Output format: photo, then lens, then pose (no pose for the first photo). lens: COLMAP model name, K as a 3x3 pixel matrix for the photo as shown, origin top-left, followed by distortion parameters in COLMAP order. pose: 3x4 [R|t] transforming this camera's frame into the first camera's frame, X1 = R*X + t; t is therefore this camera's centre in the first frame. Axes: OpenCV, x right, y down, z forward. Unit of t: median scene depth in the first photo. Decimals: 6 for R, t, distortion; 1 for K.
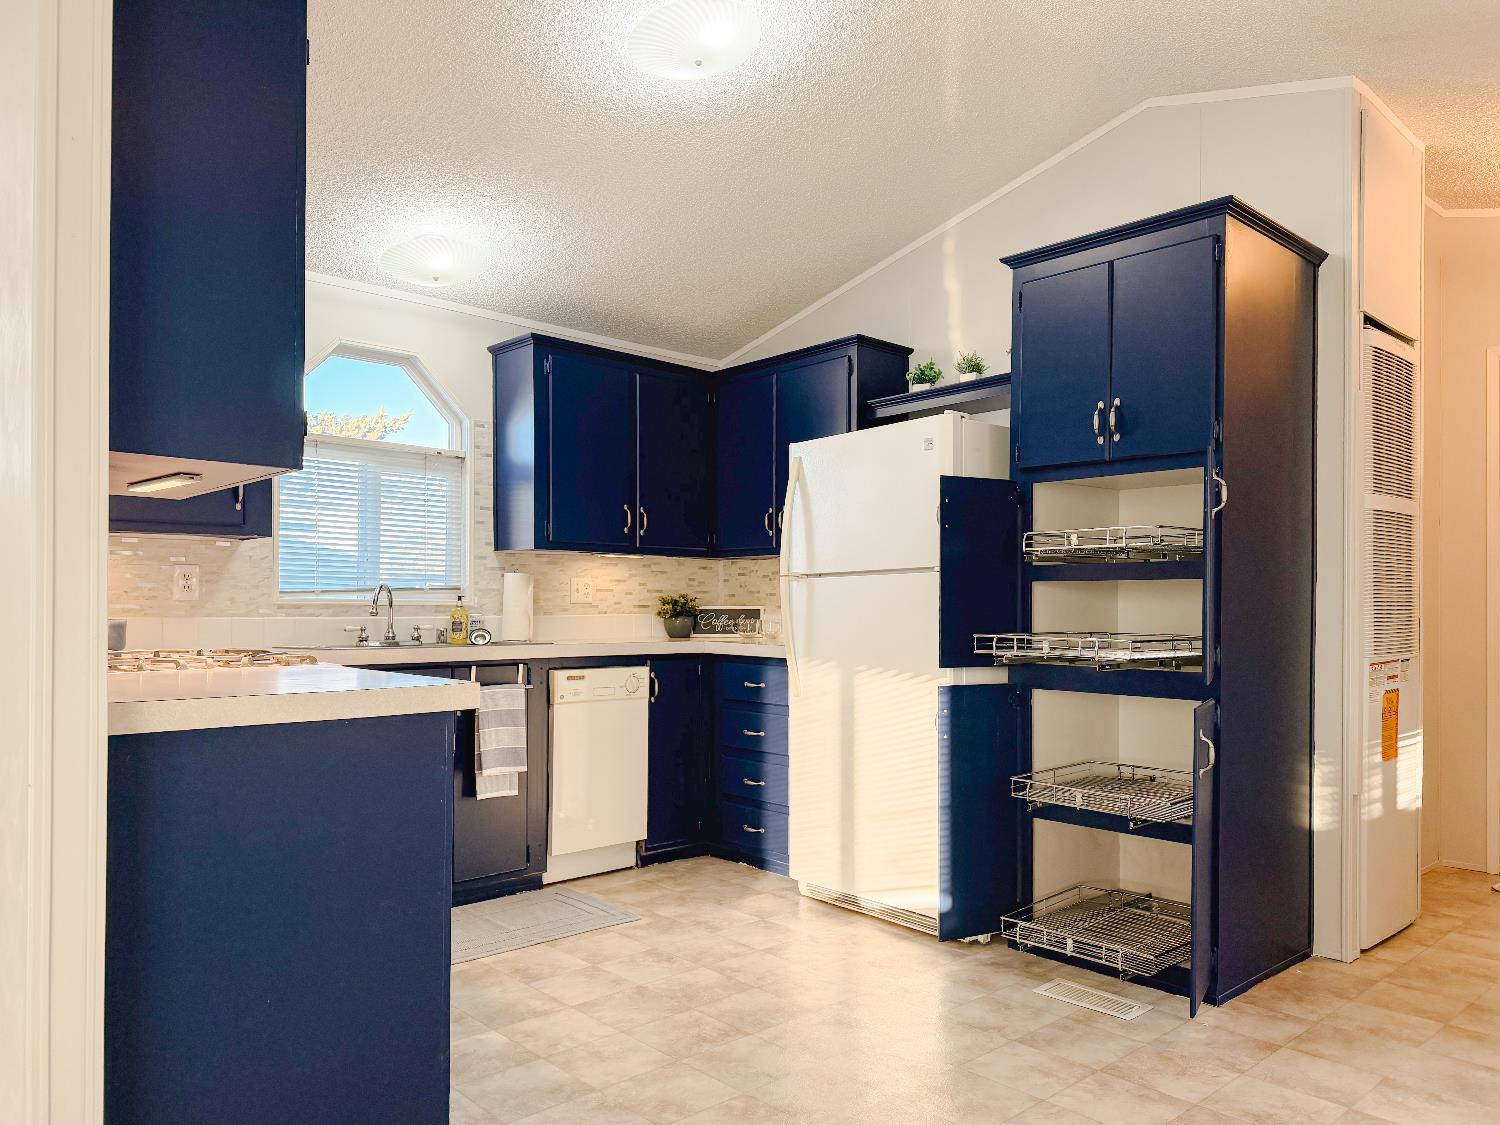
lens RADIAL K [[1046.7, 0, 768.2], [0, 1046.7, 610.1], [0, 0, 1]] dist [0.053490, -0.014868]
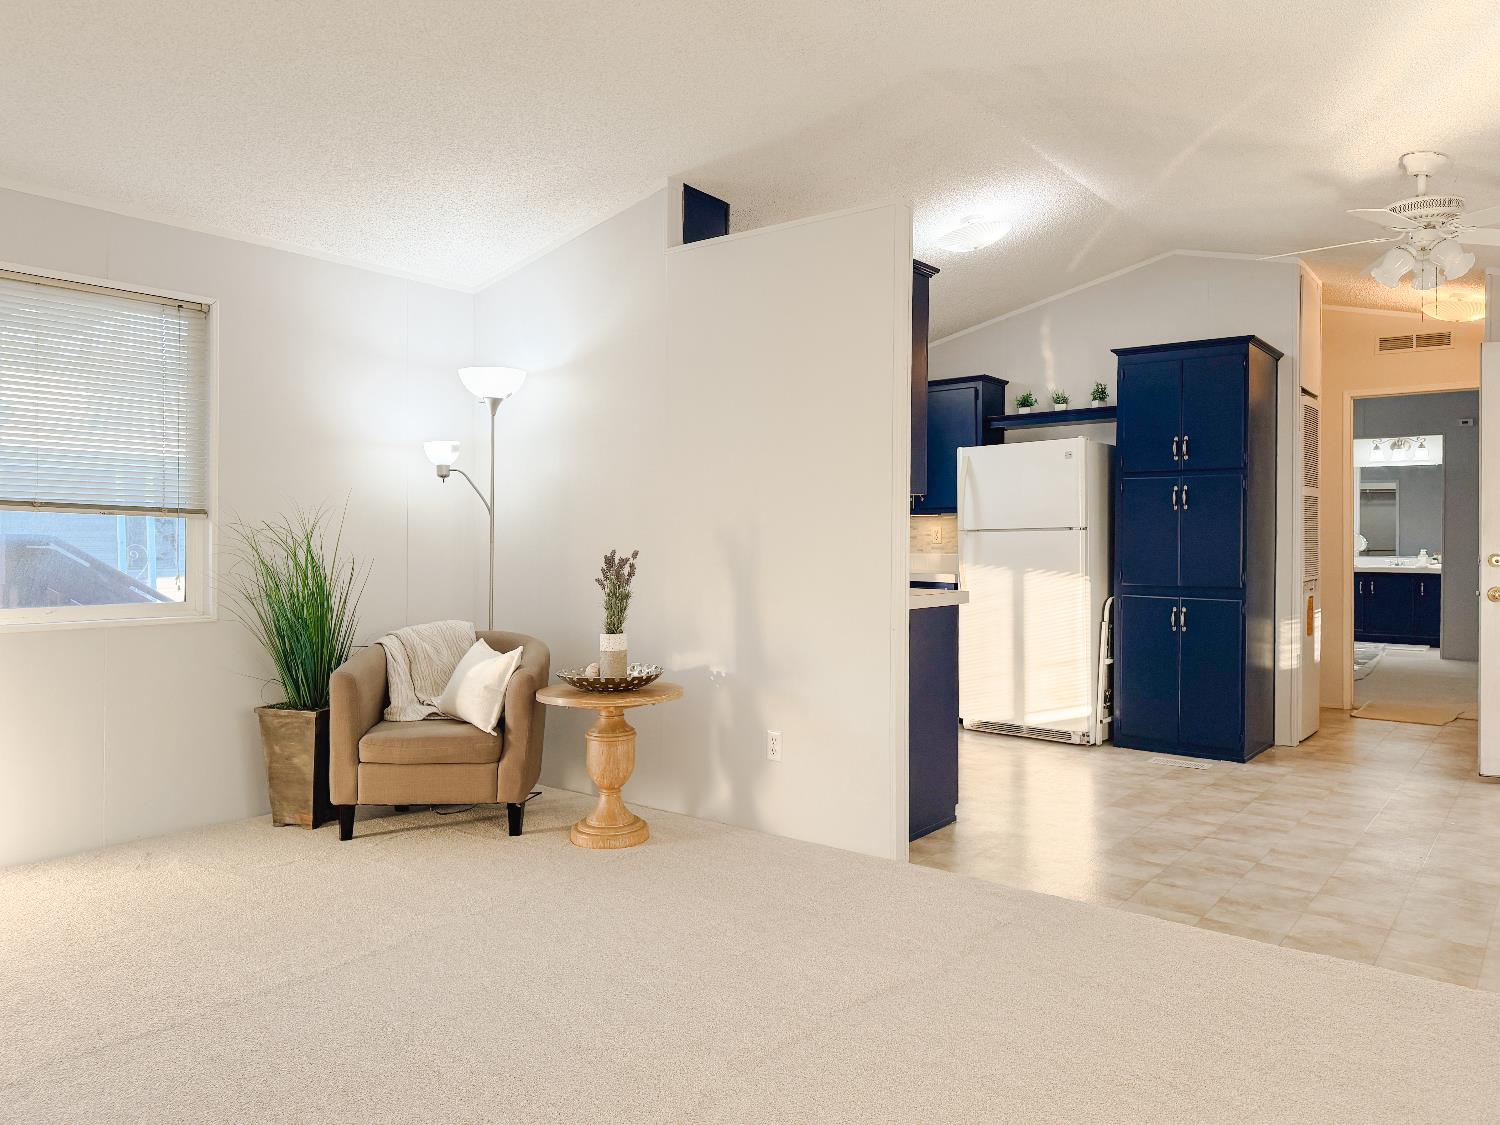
lens RADIAL K [[1046.7, 0, 746.9], [0, 1046.7, 552.0], [0, 0, 1]] dist [0.053490, -0.014868]
pose [[0.987527, -0.000989, 0.157444, -0.671969], [-0.000356, 0.999964, 0.008510, -0.015682], [-0.157447, -0.008460, 0.987491, -0.646864]]
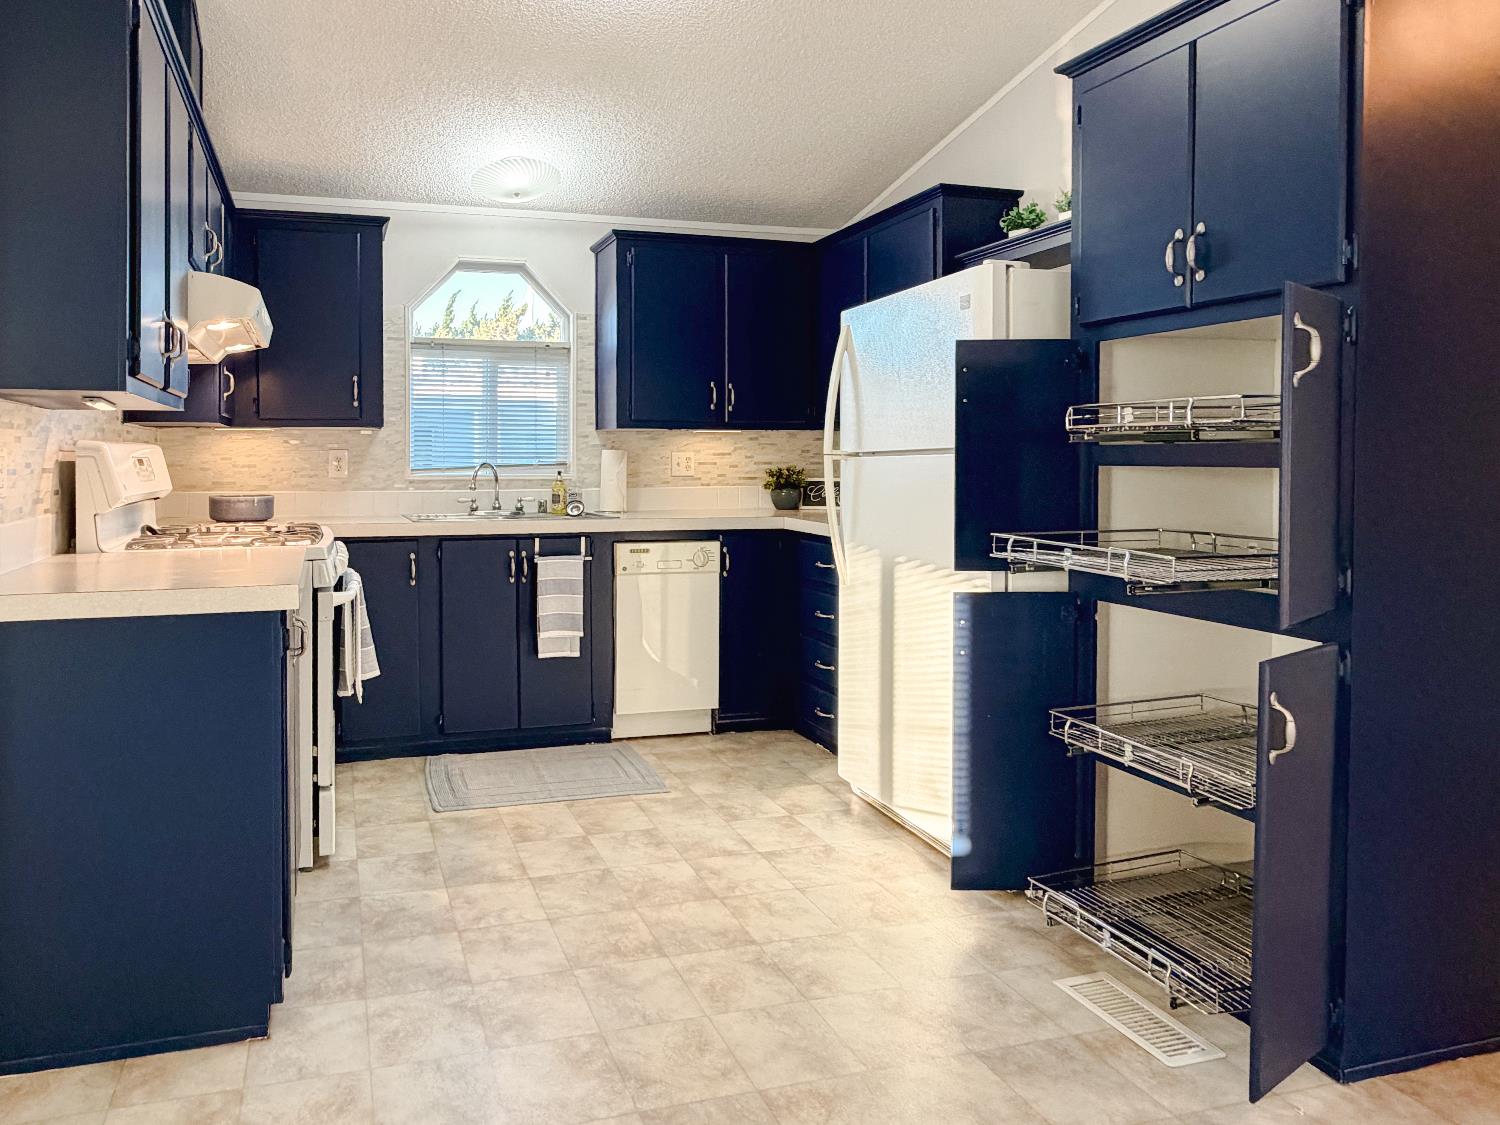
lens RADIAL K [[847.9, 0, 758.5], [0, 847.9, 452.1], [0, 0, 1]] dist [-0.005467, 0.006861]
pose [[0.871943, 0.005235, -0.489580, 0.340601], [0.001483, 0.999910, 0.013334, -0.046233], [0.489606, -0.012353, 0.871856, 0.314247]]
